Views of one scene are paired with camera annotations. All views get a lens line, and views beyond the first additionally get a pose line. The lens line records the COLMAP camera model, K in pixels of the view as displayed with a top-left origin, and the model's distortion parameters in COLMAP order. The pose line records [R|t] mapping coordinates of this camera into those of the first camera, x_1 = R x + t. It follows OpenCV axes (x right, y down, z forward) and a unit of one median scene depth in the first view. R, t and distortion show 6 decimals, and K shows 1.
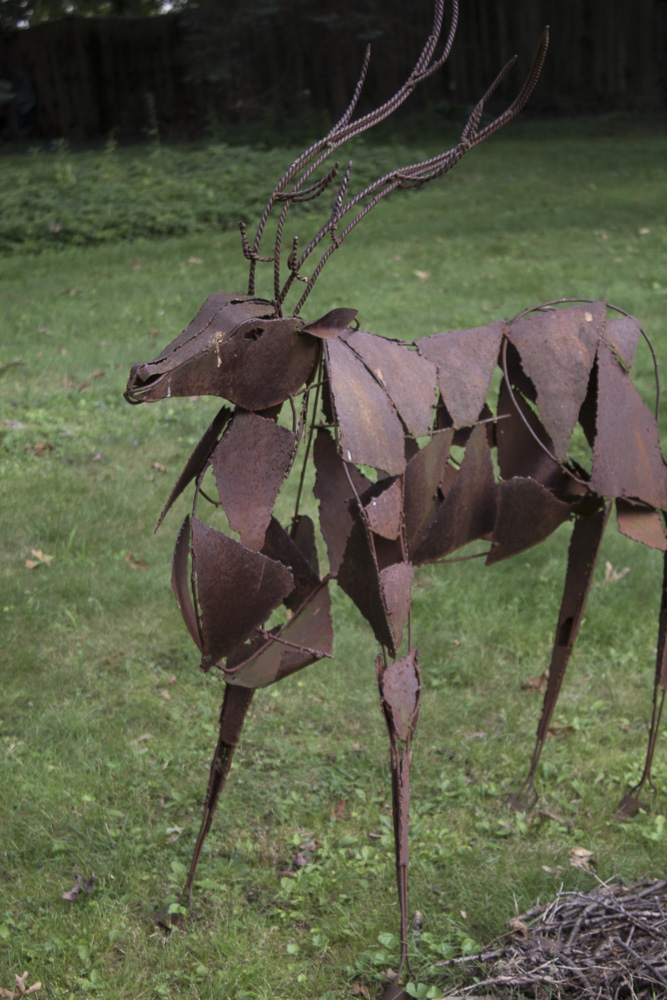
lens RADIAL K [[1351.9, 0, 333.9], [0, 1351.9, 499.7], [0, 0, 1]] dist [0.011871, 0.000000]
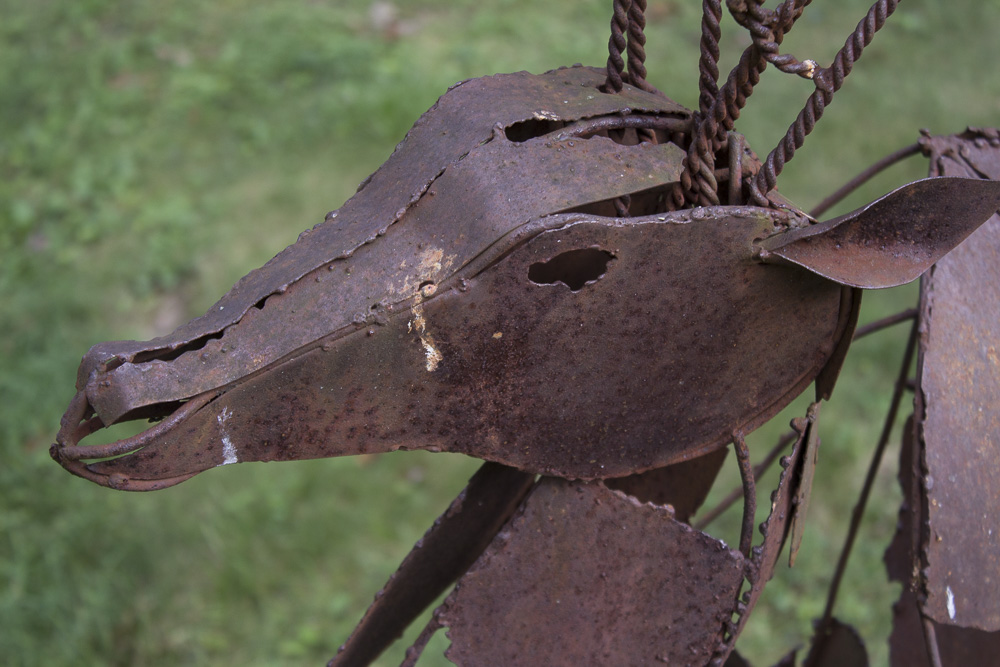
lens RADIAL K [[2313.0, 0, 499.8], [0, 2313.0, 333.8], [0, 0, 1]] dist [-0.083575, 0.000000]
pose [[0.957580, 0.140545, -0.251568, 0.041031], [-0.116206, 0.987204, 0.109196, -0.155417], [0.263696, -0.075331, 0.961660, 0.561348]]
